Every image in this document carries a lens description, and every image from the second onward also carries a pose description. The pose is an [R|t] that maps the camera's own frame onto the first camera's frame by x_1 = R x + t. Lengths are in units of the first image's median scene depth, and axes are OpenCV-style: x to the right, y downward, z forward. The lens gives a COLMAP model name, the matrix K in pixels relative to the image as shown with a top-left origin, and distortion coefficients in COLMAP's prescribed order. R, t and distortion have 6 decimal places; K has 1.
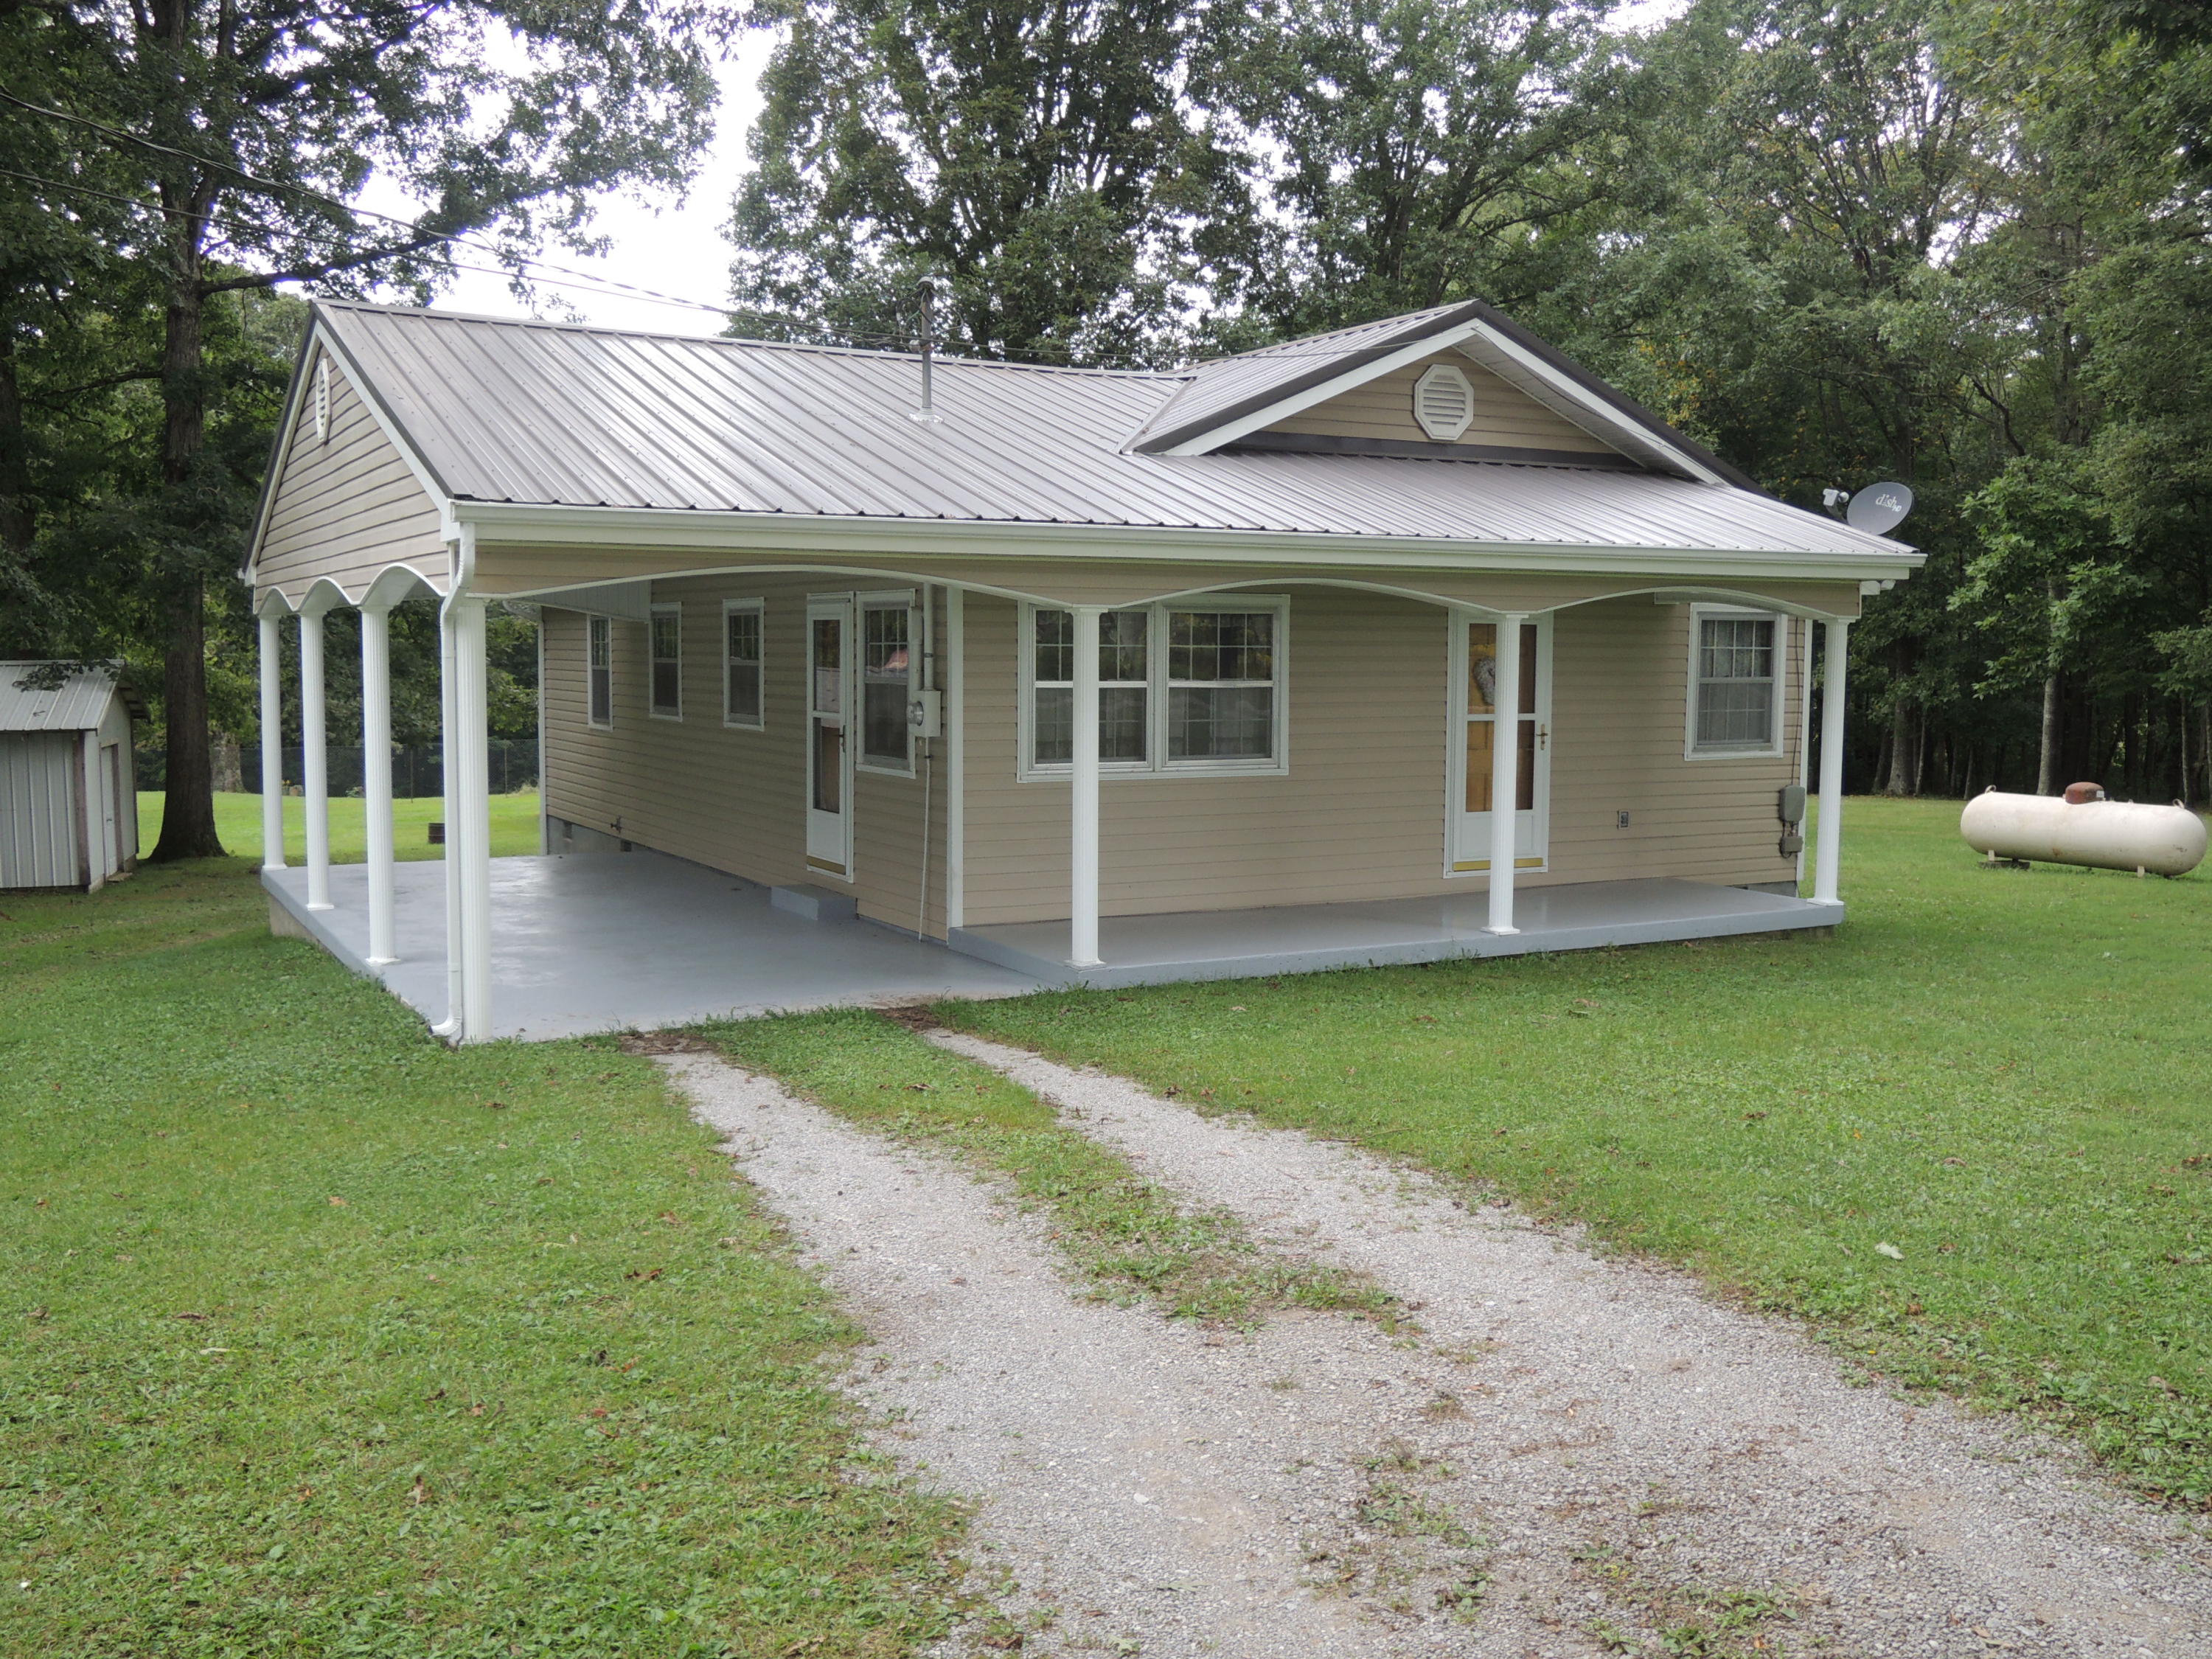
lens RADIAL K [[1994.4, 0, 1106.2], [0, 1994.4, 830.4], [0, 0, 1]] dist [-0.008300, -0.004947]
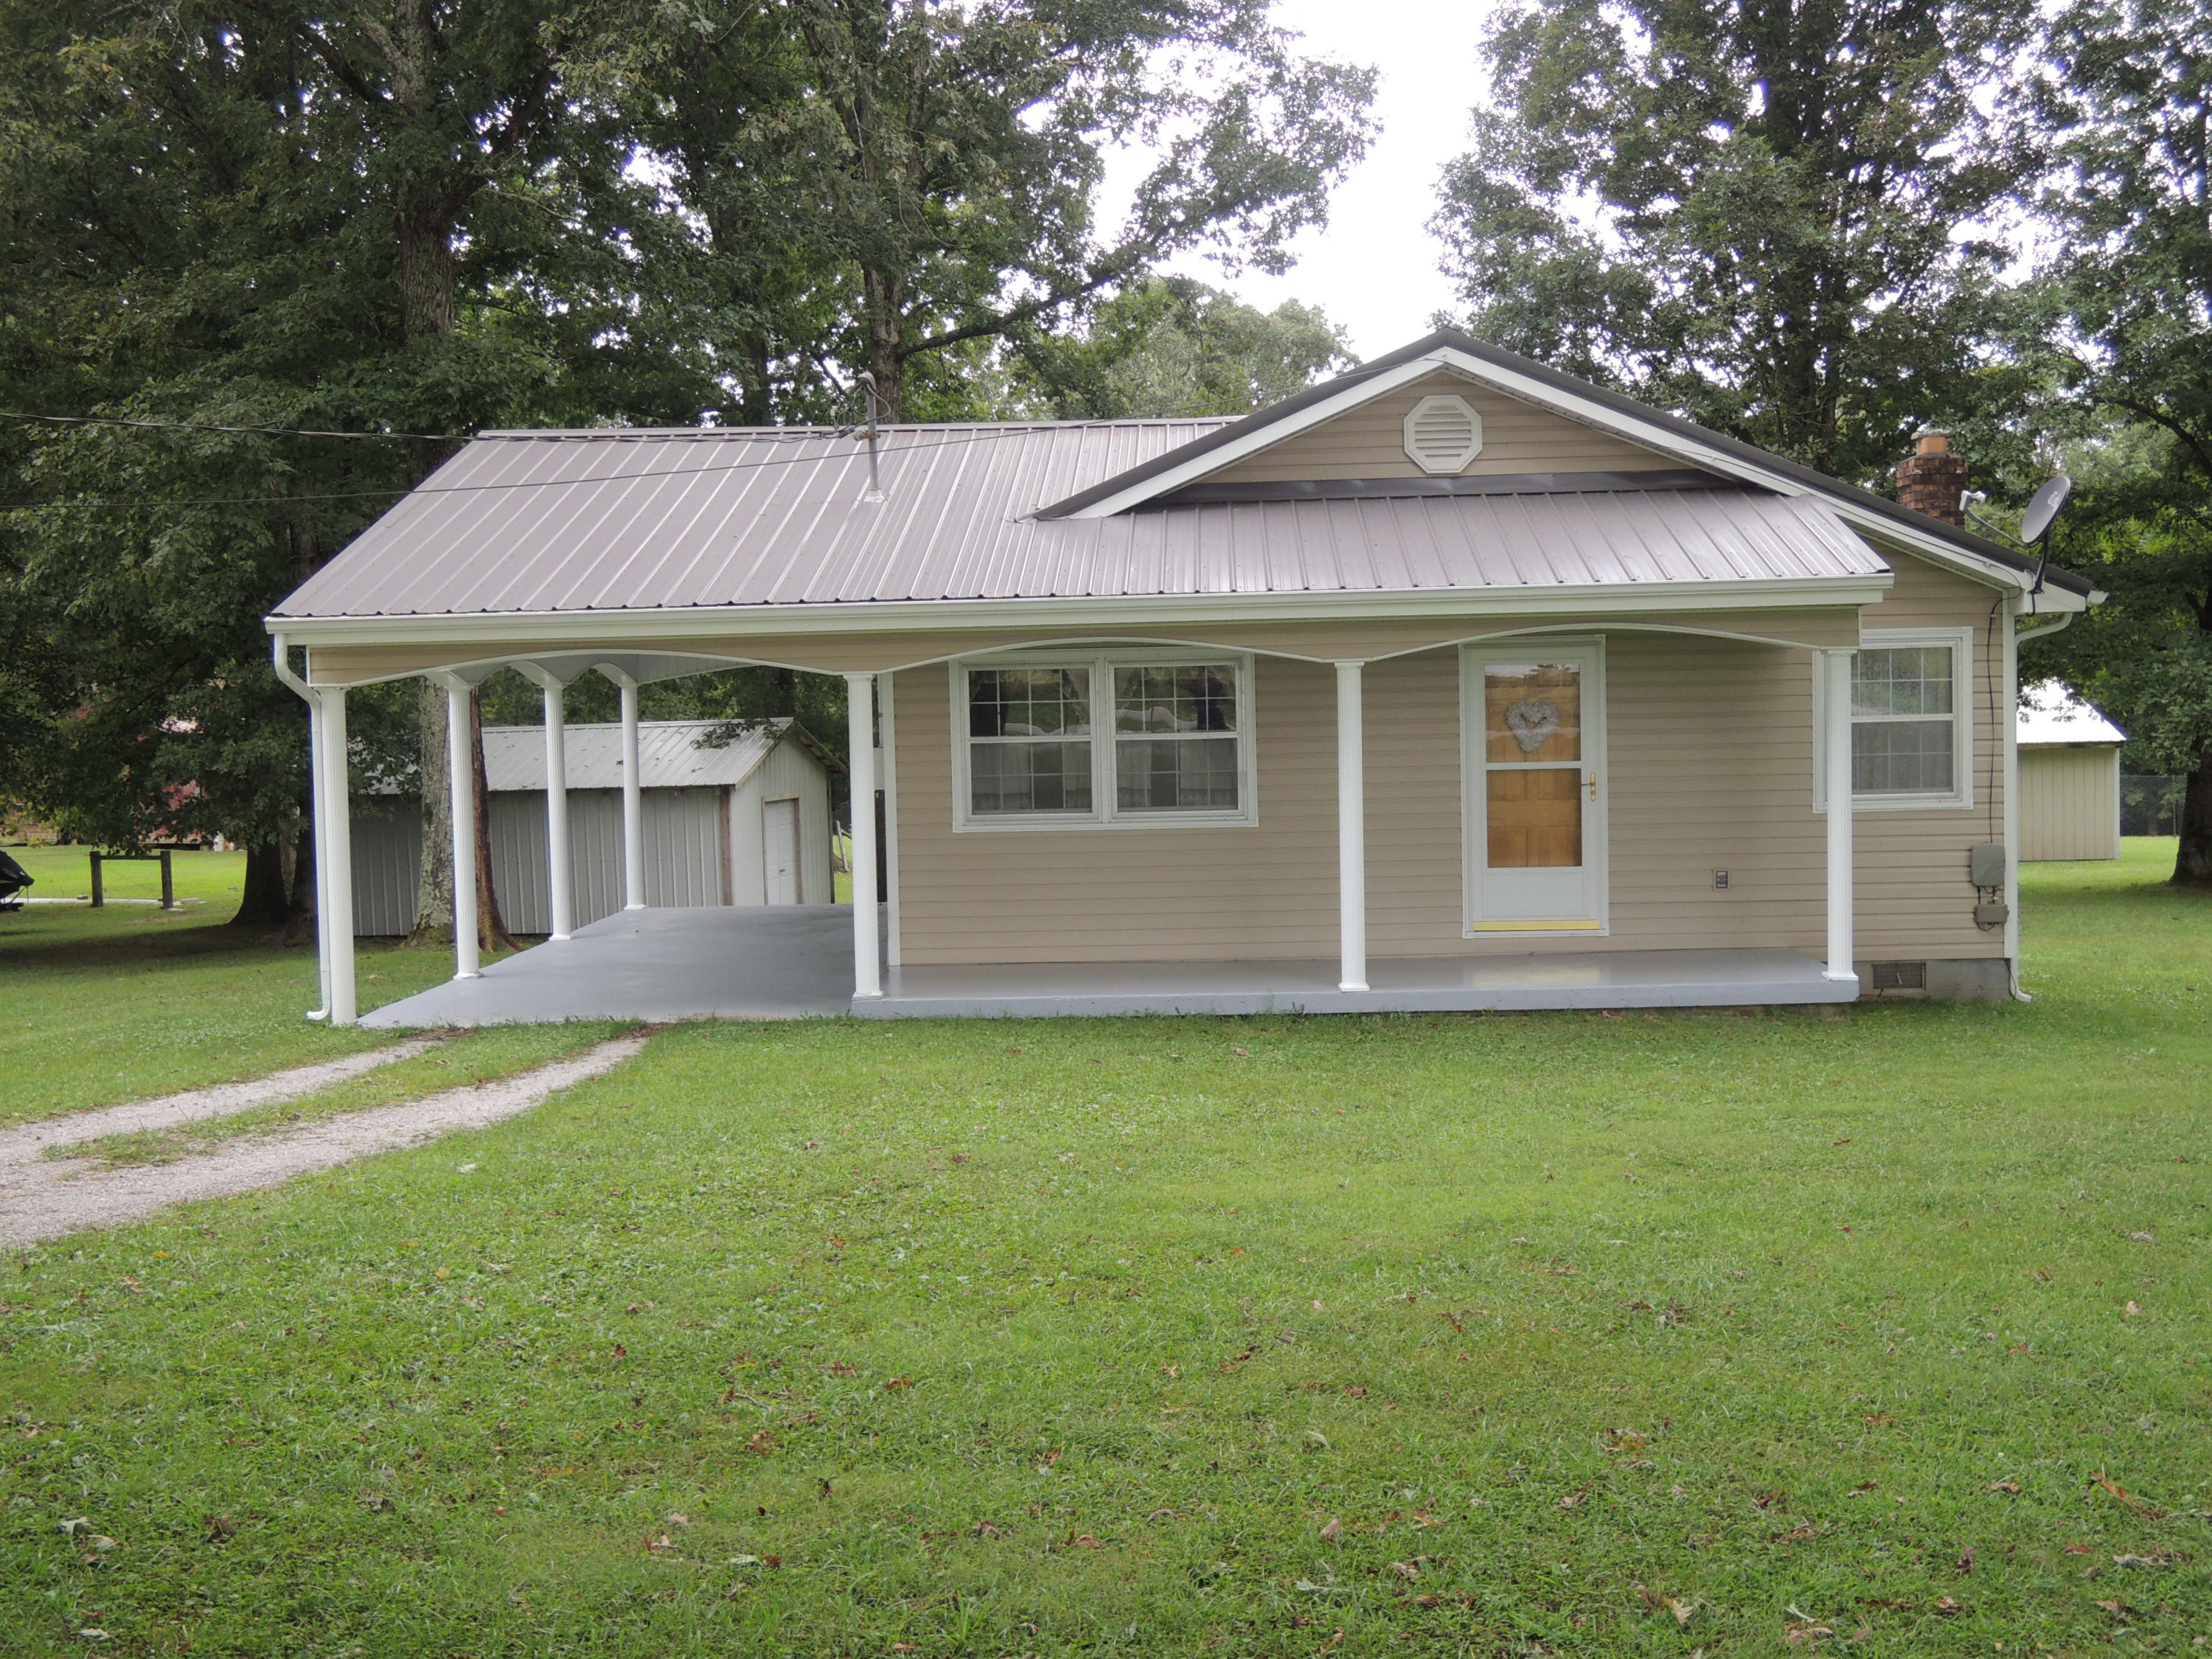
lens RADIAL K [[2576.9, 0, 1106.2], [0, 2576.9, 828.8], [0, 0, 1]] dist [0.001424, 0.000000]
pose [[0.851472, 0.003789, -0.524386, 0.680804], [-0.020191, 0.999469, -0.025563, 0.007262], [0.524011, 0.032355, 0.851097, -0.119531]]
